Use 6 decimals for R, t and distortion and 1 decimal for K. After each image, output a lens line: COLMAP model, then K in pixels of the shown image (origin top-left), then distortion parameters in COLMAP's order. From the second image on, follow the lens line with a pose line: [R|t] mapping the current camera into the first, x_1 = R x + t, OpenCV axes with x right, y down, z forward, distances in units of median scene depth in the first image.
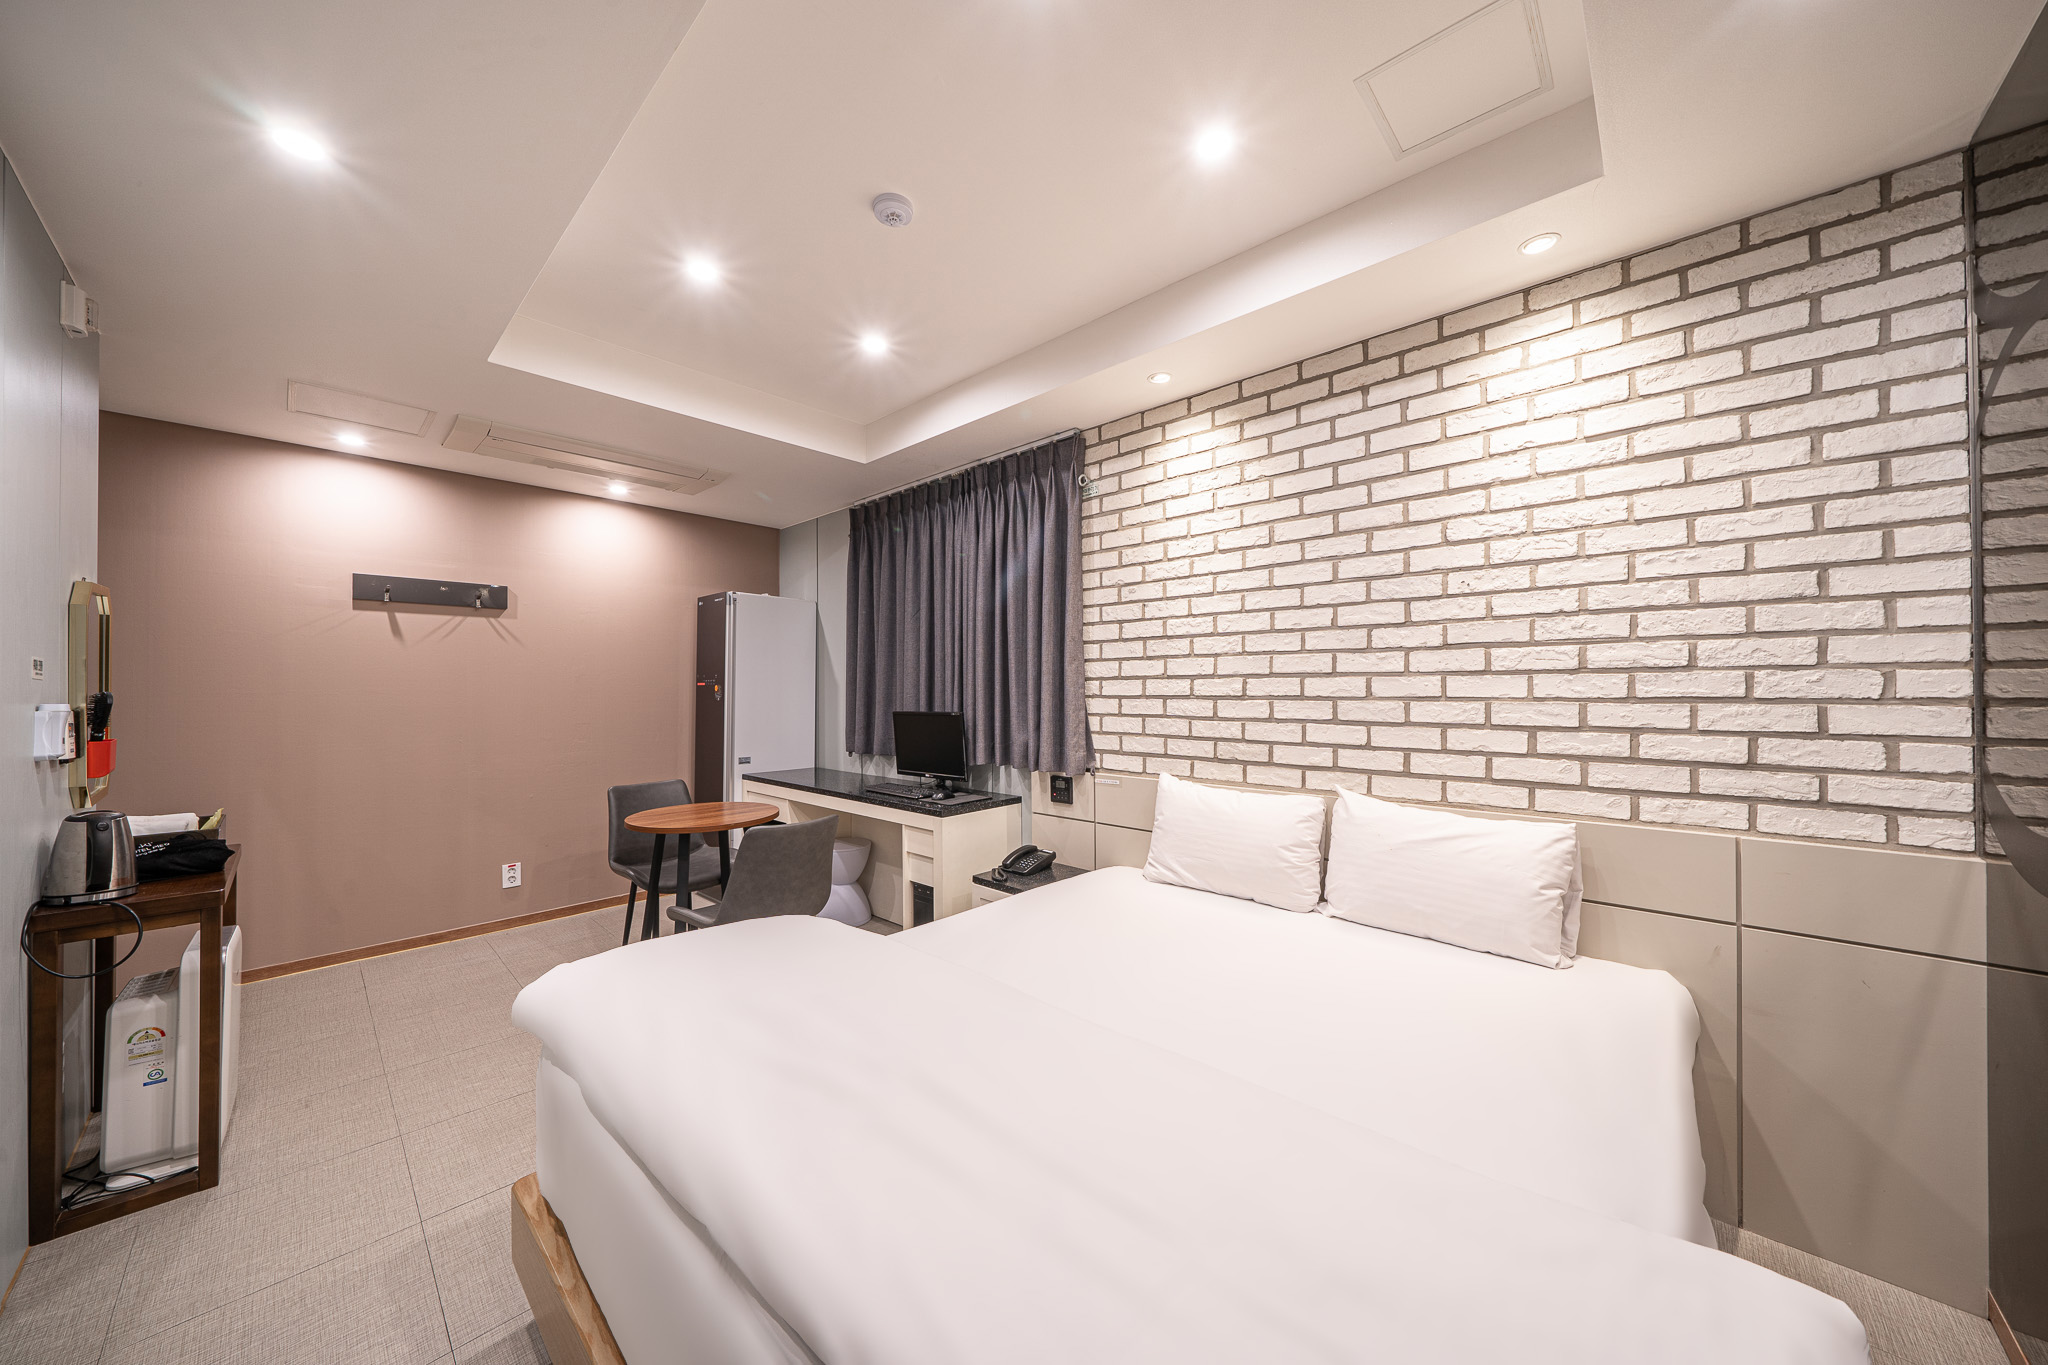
lens RADIAL K [[700.4, 0, 1024.0], [0, 700.4, 682.5], [0, 0, 1]] dist [-0.009196, 0.000095]
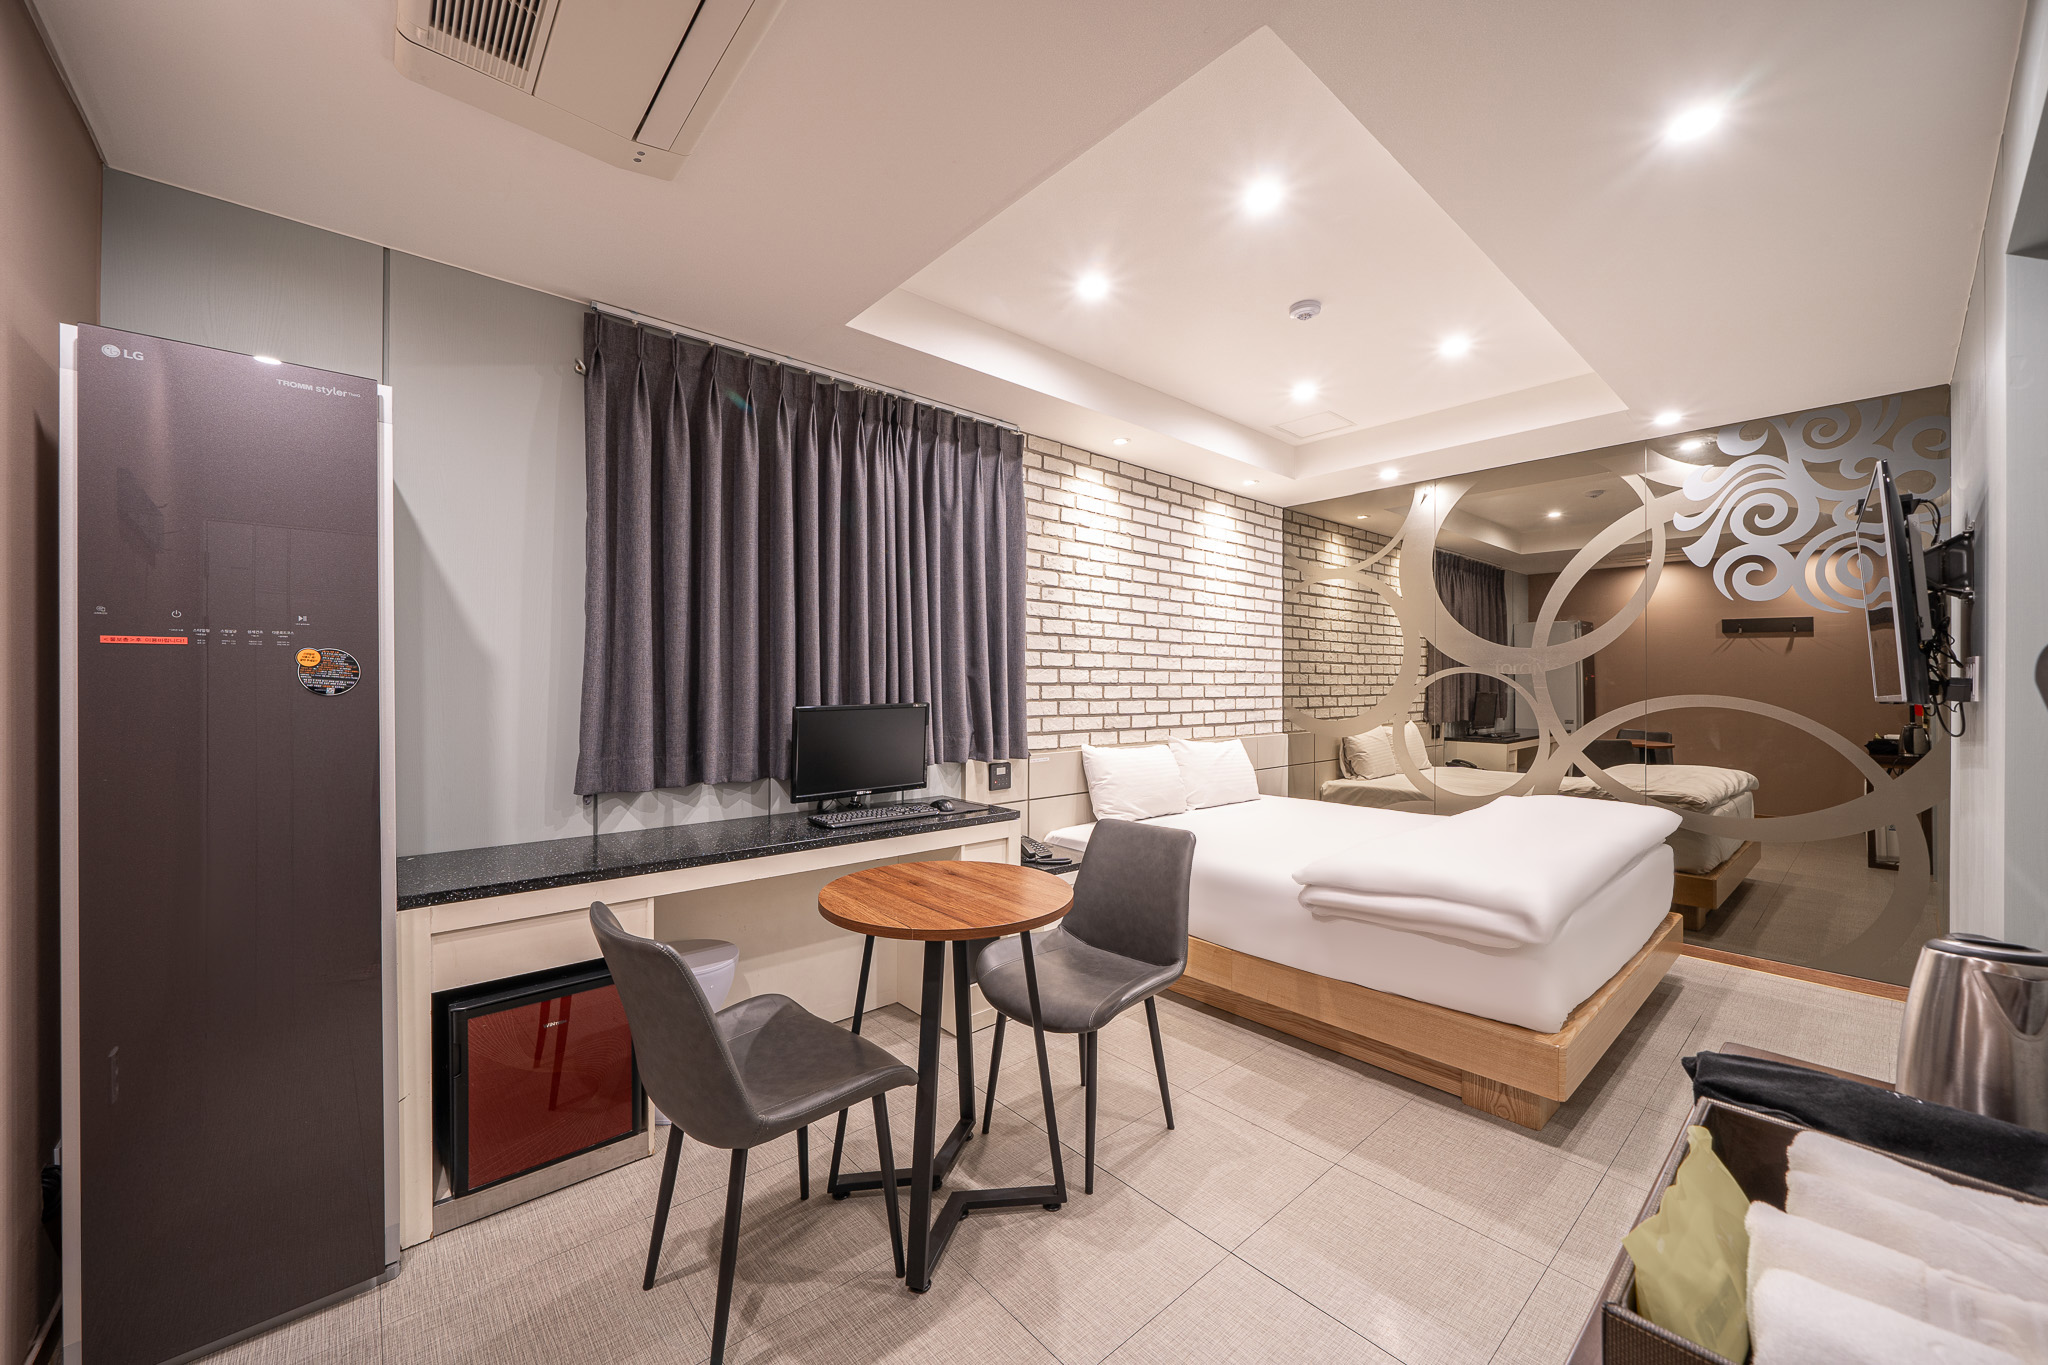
lens RADIAL K [[780.9, 0, 1024.0], [0, 780.9, 682.5], [0, 0, 1]] dist [-0.000816, -0.000138]
pose [[0.081270, 0.006835, 0.996669, -1.350708], [-0.011551, 0.999916, -0.005915, 0.031394], [-0.996625, -0.011031, 0.081343, 1.115177]]
